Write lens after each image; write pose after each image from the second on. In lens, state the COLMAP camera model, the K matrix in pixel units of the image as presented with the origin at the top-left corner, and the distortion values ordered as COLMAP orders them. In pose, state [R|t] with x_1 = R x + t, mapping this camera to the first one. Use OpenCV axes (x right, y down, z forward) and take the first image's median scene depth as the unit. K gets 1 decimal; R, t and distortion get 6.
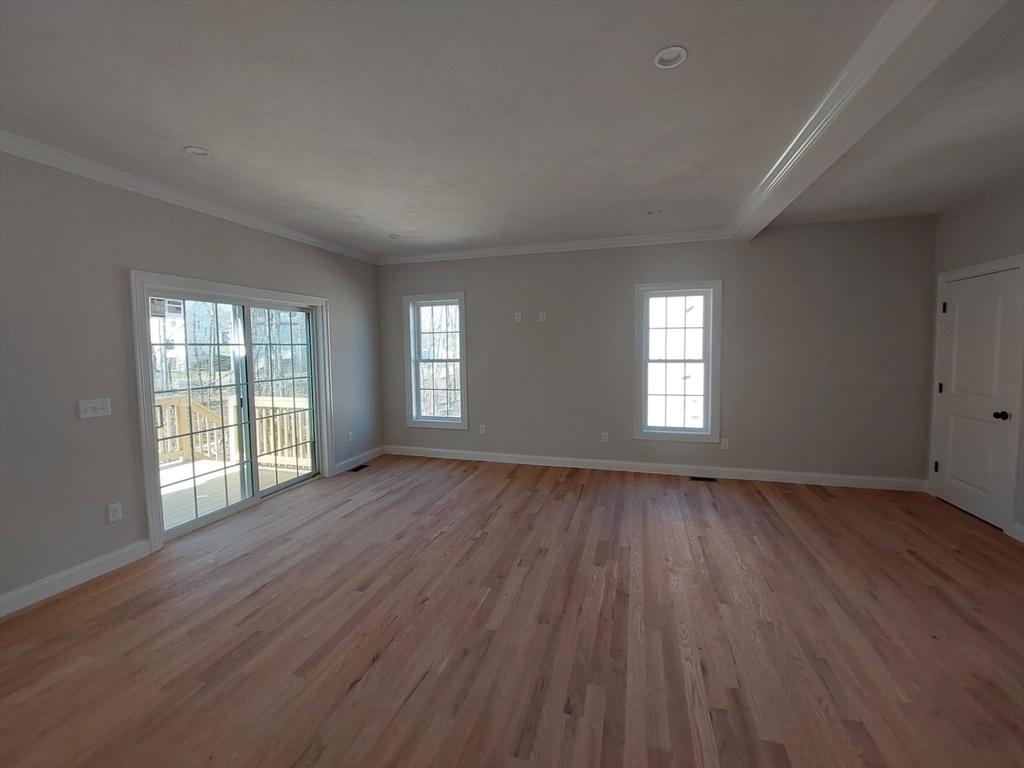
lens RADIAL K [[408.1, 0, 510.8], [0, 408.1, 372.5], [0, 0, 1]] dist [0.000627, -0.008290]
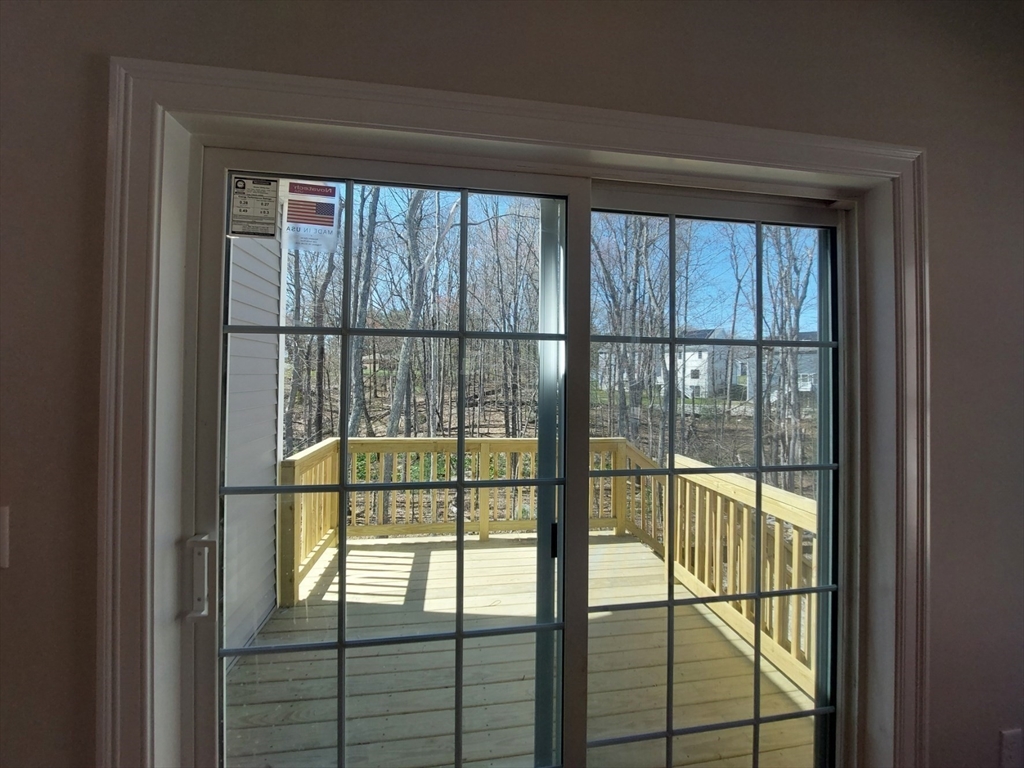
lens RADIAL K [[408.1, 0, 510.8], [0, 408.1, 372.5], [0, 0, 1]] dist [0.000627, -0.008290]
pose [[0.431984, 0.006624, -0.901857, -0.415263], [-0.073523, 0.996903, -0.027895, -0.034795], [0.898880, 0.078358, 0.431133, 0.843068]]
